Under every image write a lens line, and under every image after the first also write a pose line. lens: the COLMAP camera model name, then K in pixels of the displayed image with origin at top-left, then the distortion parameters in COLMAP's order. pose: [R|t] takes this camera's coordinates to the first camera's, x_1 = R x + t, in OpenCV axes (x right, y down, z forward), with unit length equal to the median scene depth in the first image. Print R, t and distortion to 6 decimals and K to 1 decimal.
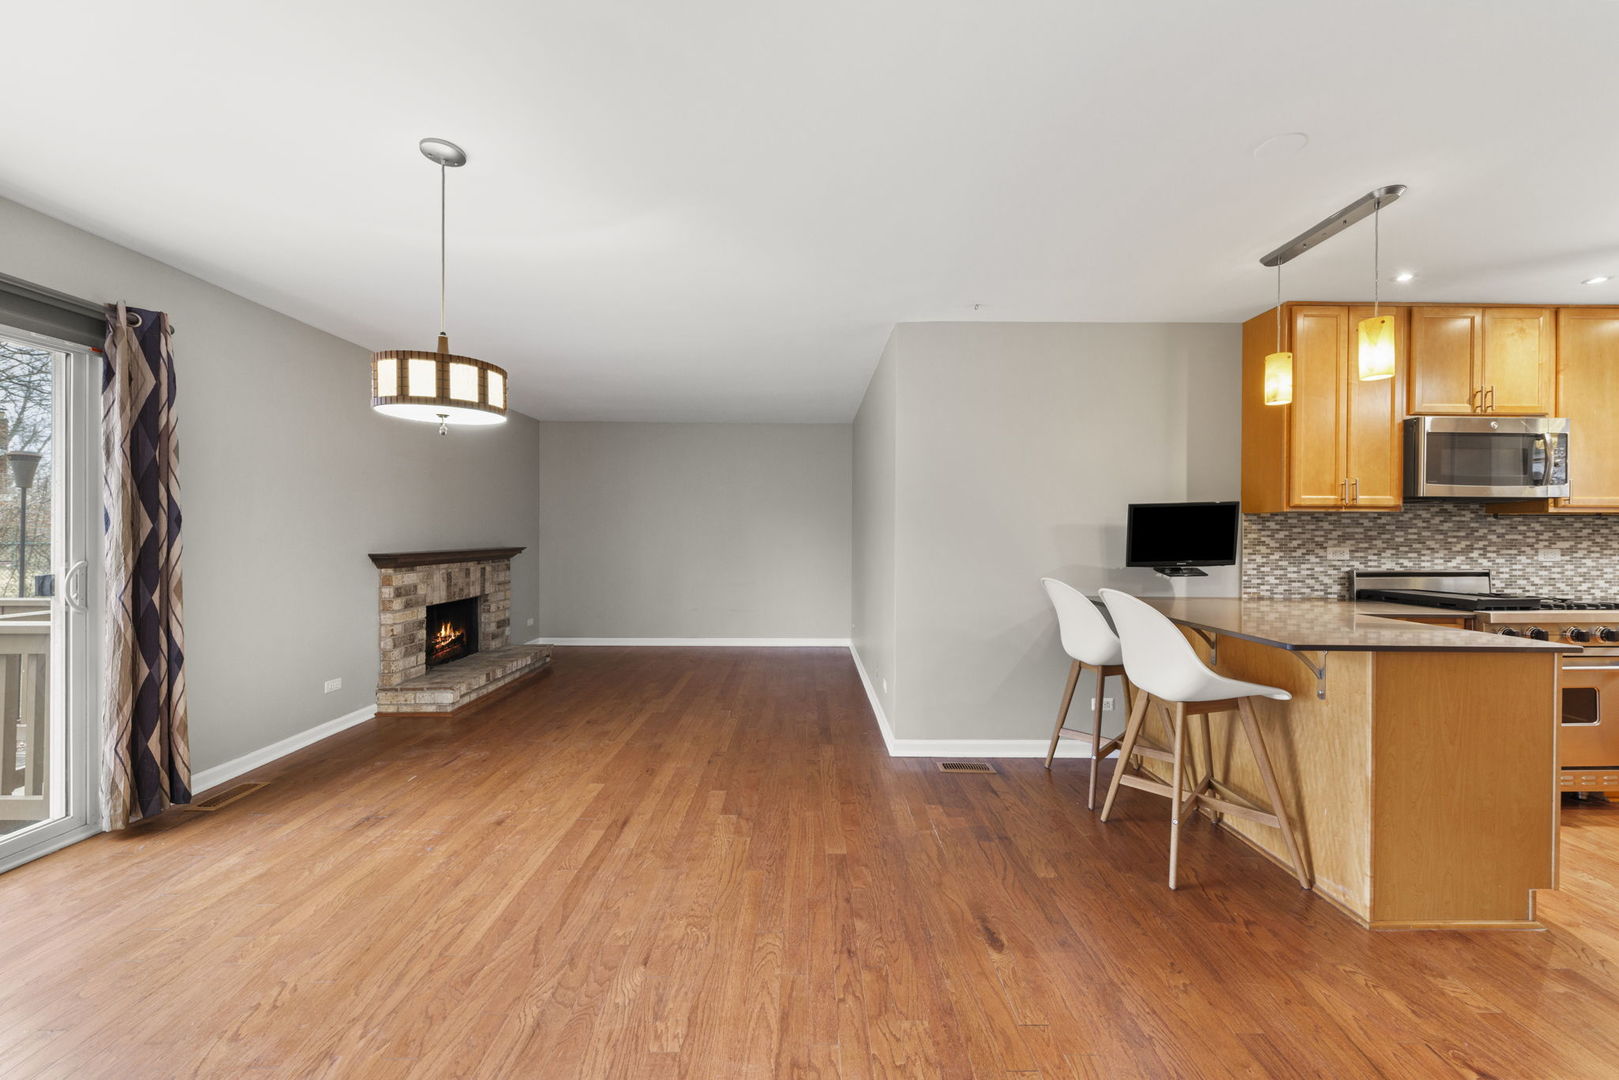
lens RADIAL K [[592.5, 0, 814.4], [0, 592.5, 533.2], [0, 0, 1]] dist [0.006210, -0.002388]
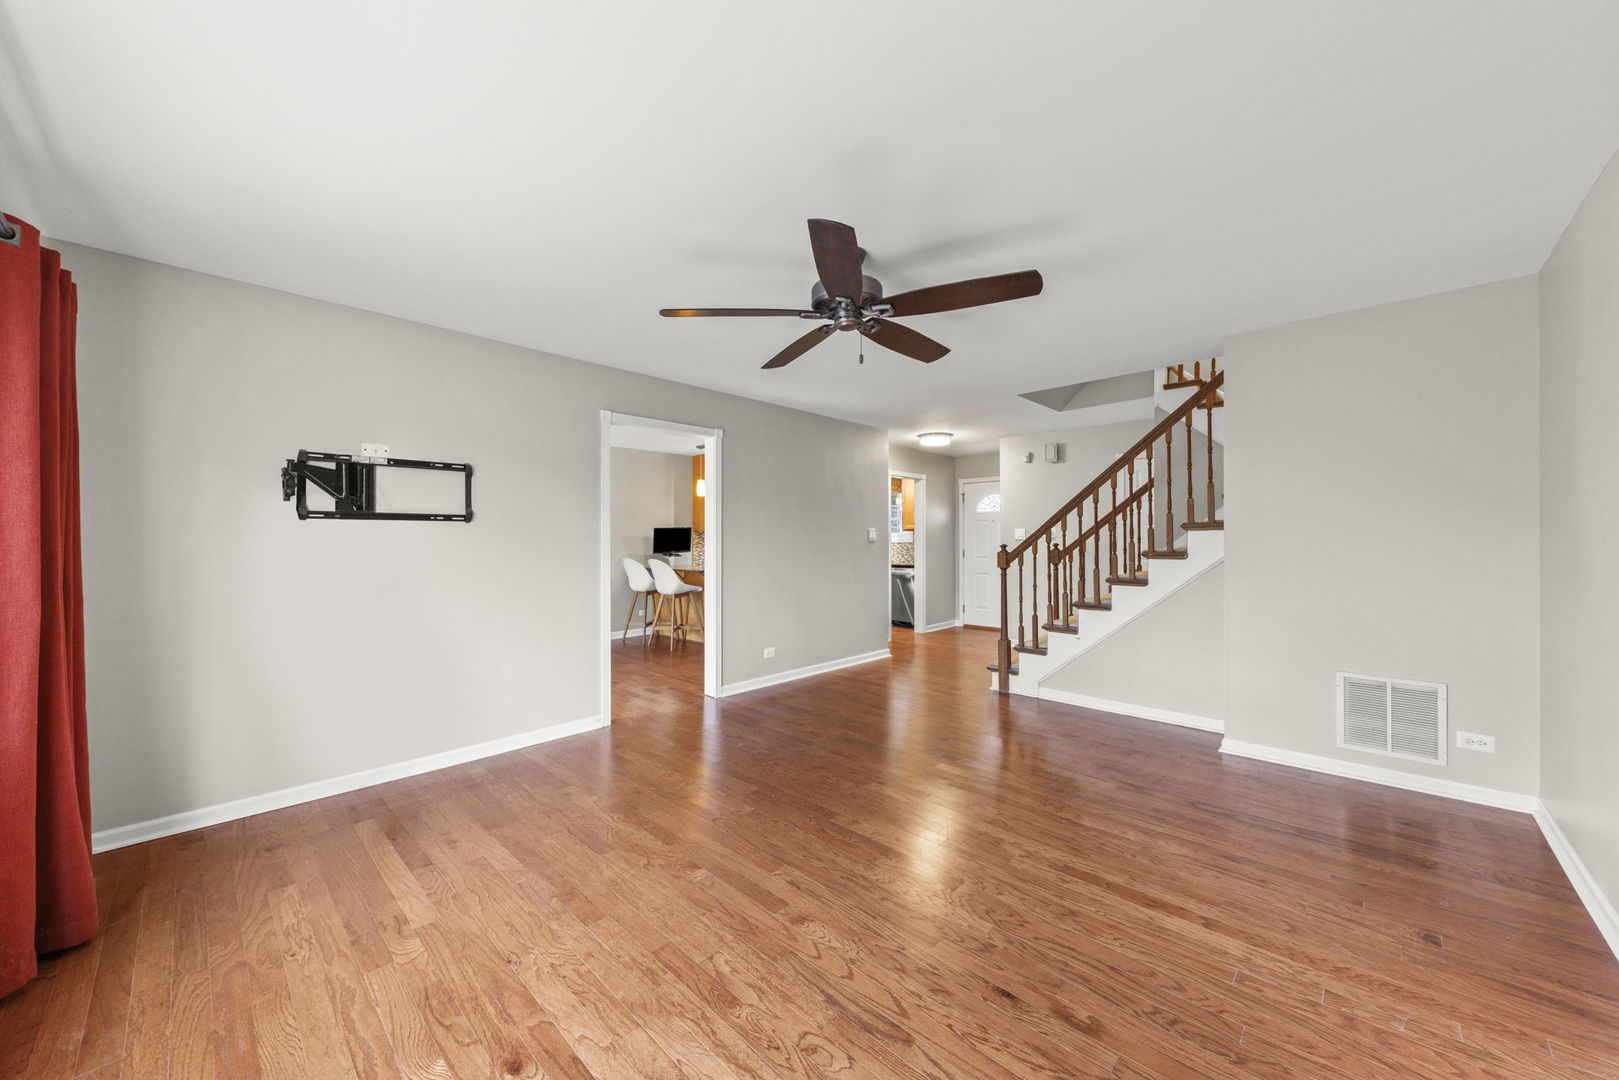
lens RADIAL K [[592.5, 0, 805.0], [0, 592.5, 537.7], [0, 0, 1]] dist [0.006210, -0.002388]
pose [[0.708342, -0.008968, 0.705812, -0.756087], [0.009344, 0.999951, 0.003328, -0.010637], [-0.705808, 0.004238, 0.708391, -1.176751]]
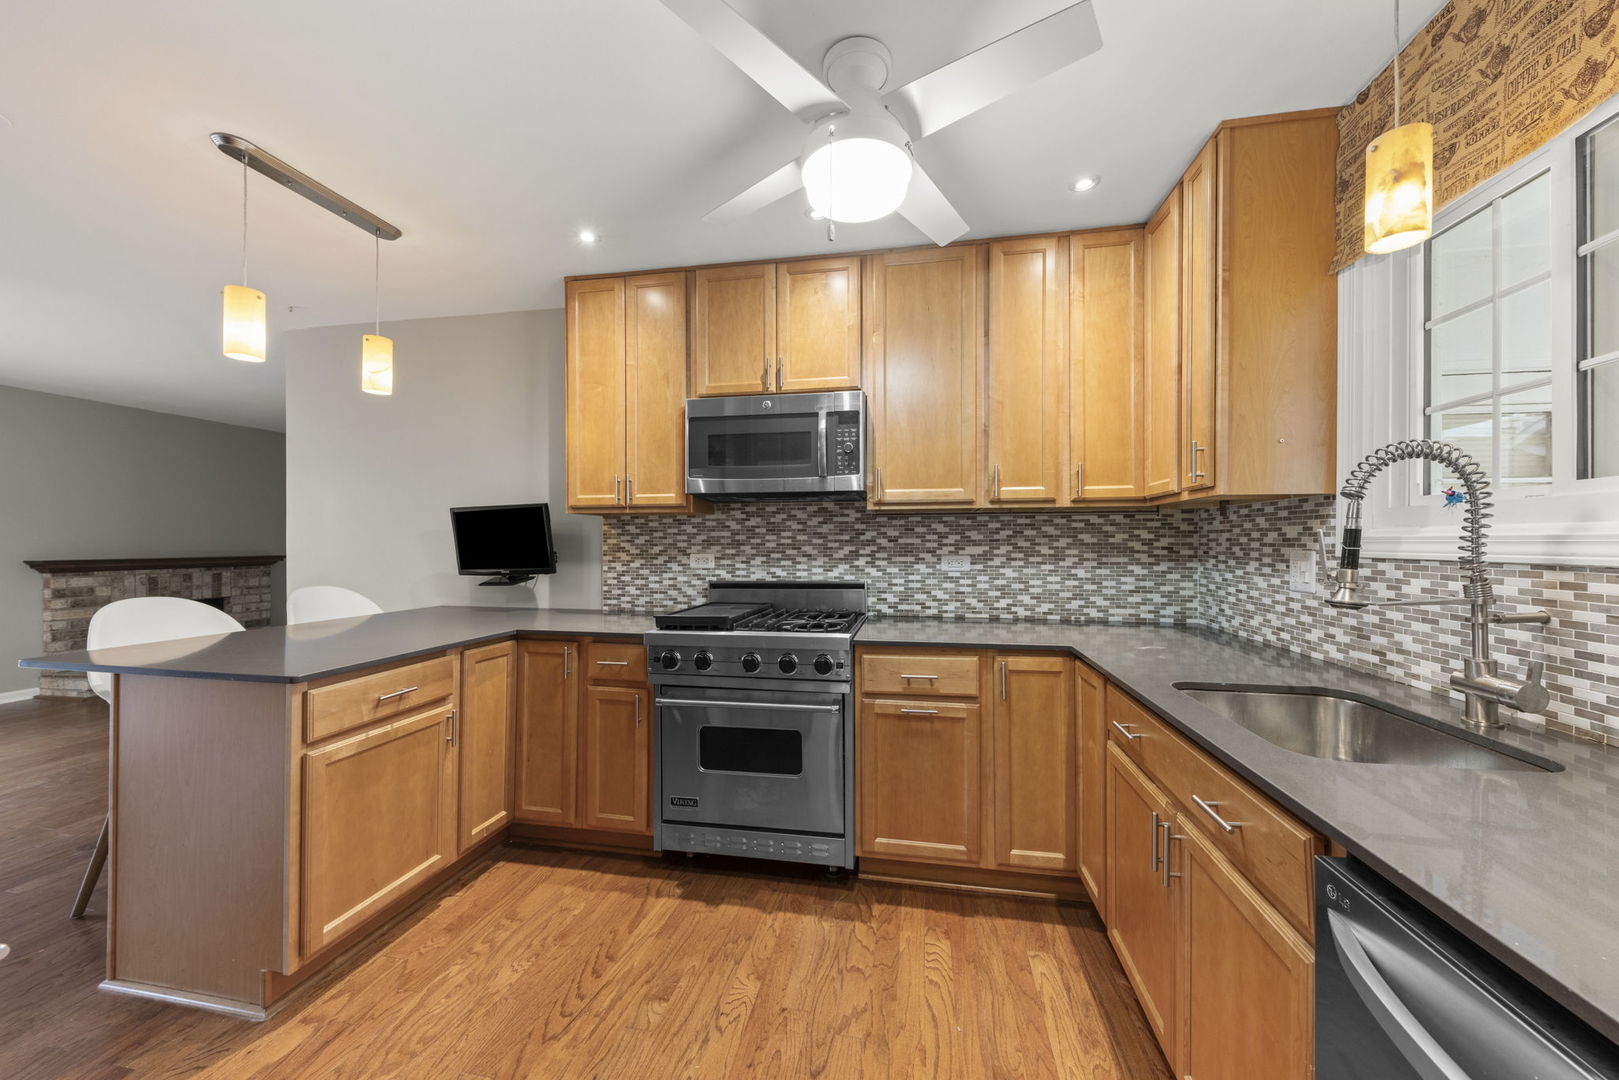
lens RADIAL K [[592.5, 0, 806.6], [0, 592.5, 540.6], [0, 0, 1]] dist [0.006210, -0.002388]
pose [[0.979330, -0.005818, -0.202184, 1.257231], [0.005033, 0.999978, -0.004399, 0.009451], [0.202205, 0.003291, 0.979338, 0.186801]]
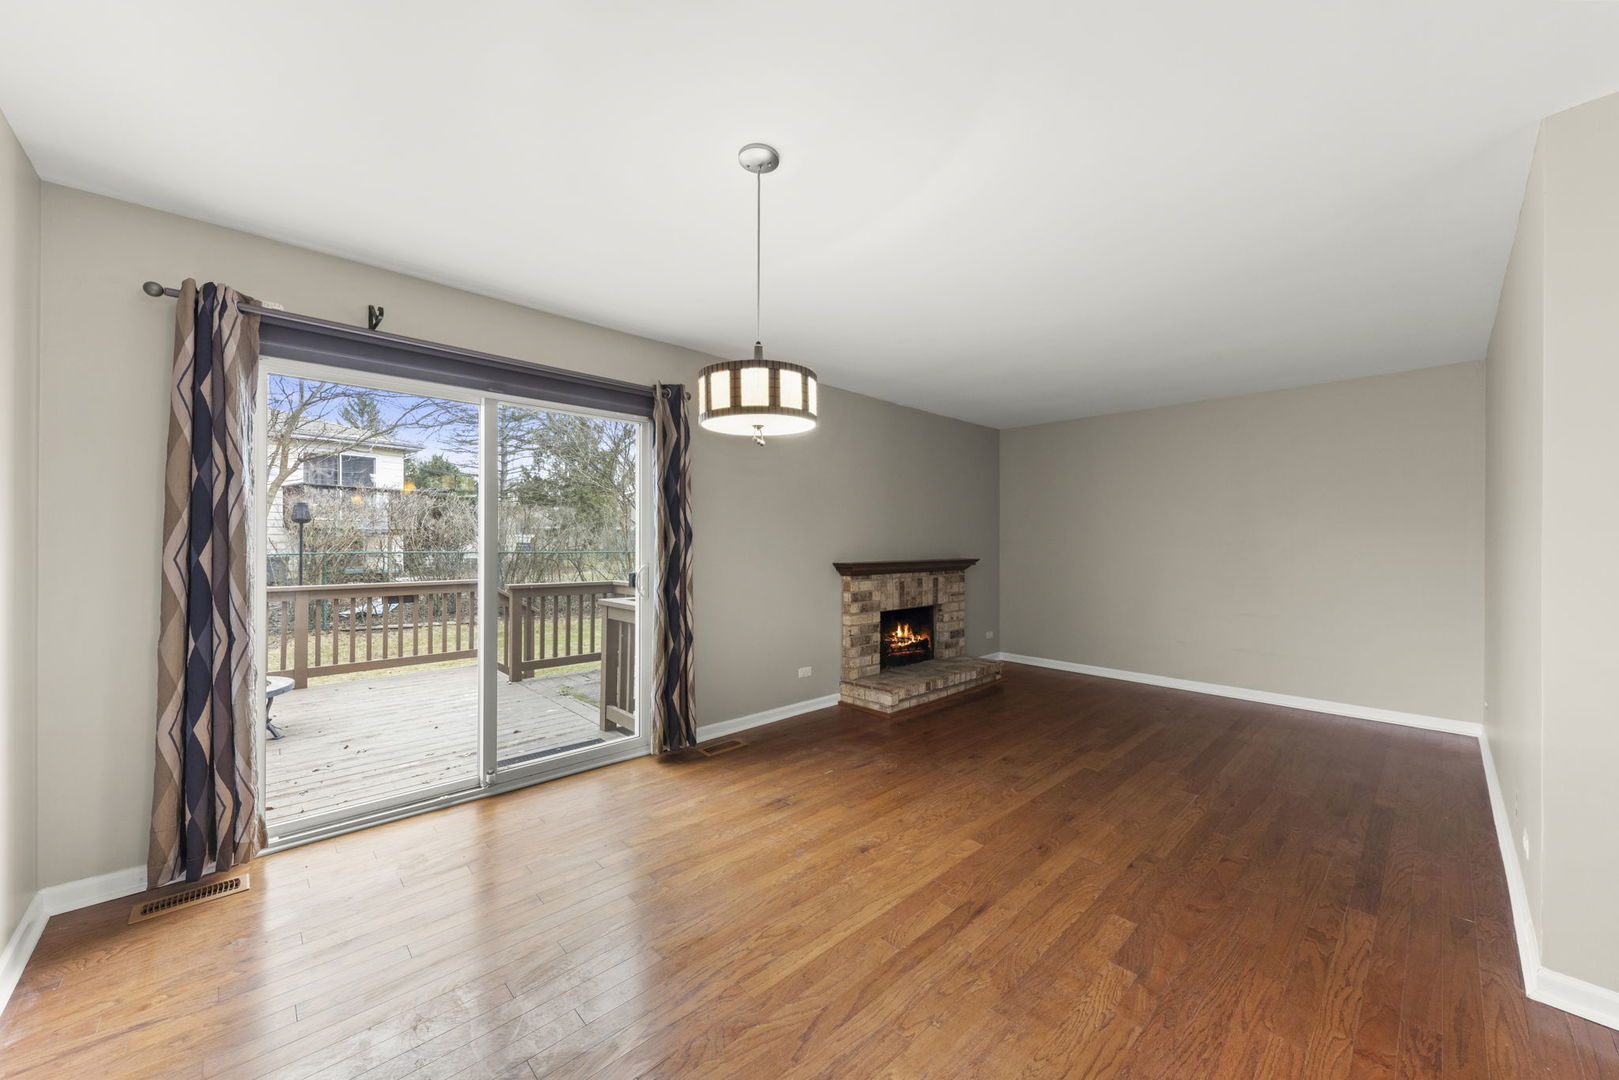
lens RADIAL K [[592.5, 0, 812.5], [0, 592.5, 541.2], [0, 0, 1]] dist [0.006210, -0.002388]
pose [[0.681157, -0.002465, -0.732133, 0.085824], [-0.001584, 0.999987, -0.004840, -0.002217], [0.732136, 0.004456, 0.681144, 0.223569]]
